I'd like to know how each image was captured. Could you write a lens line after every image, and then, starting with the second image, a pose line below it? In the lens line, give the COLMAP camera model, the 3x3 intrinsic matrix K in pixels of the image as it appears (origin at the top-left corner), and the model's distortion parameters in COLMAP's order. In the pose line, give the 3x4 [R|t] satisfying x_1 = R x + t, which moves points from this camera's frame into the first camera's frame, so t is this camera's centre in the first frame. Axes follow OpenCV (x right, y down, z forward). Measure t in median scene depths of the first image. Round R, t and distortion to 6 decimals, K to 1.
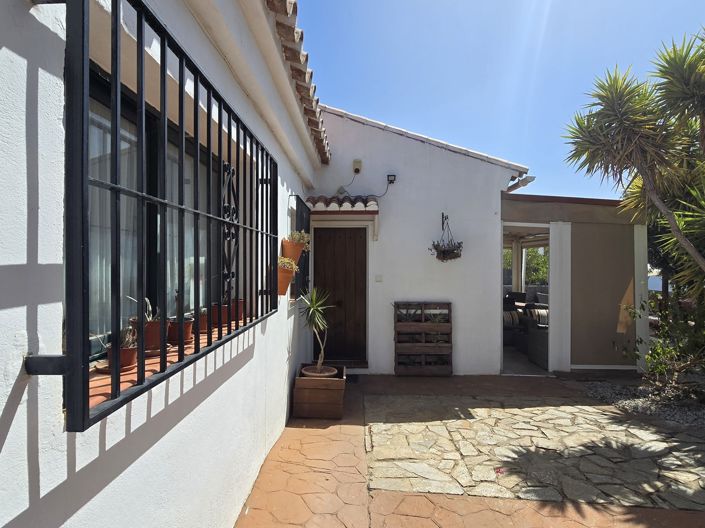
lens RADIAL K [[399.1, 0, 352.5], [0, 399.1, 264.0], [0, 0, 1]] dist [0.000415, -0.001326]
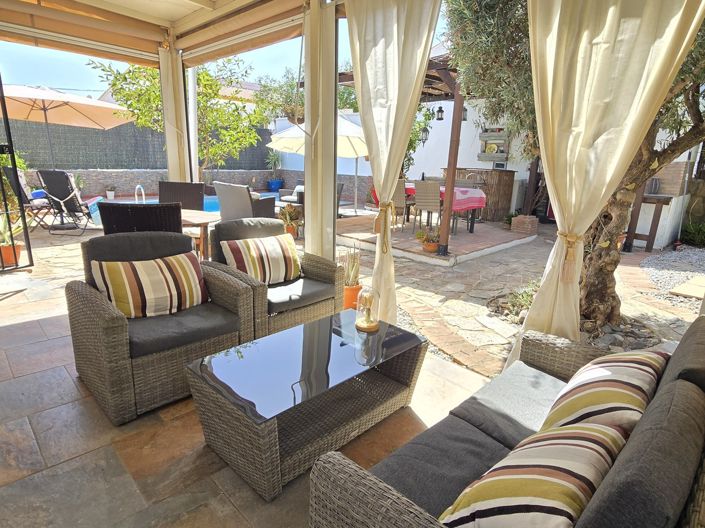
lens RADIAL K [[399.1, 0, 352.5], [0, 399.1, 264.0], [0, 0, 1]] dist [0.000415, -0.001326]
pose [[0.710595, -0.173126, 0.681970, 0.245851], [-0.016944, 0.964764, 0.262572, 0.042104], [-0.703398, -0.198138, 0.682622, 0.591514]]
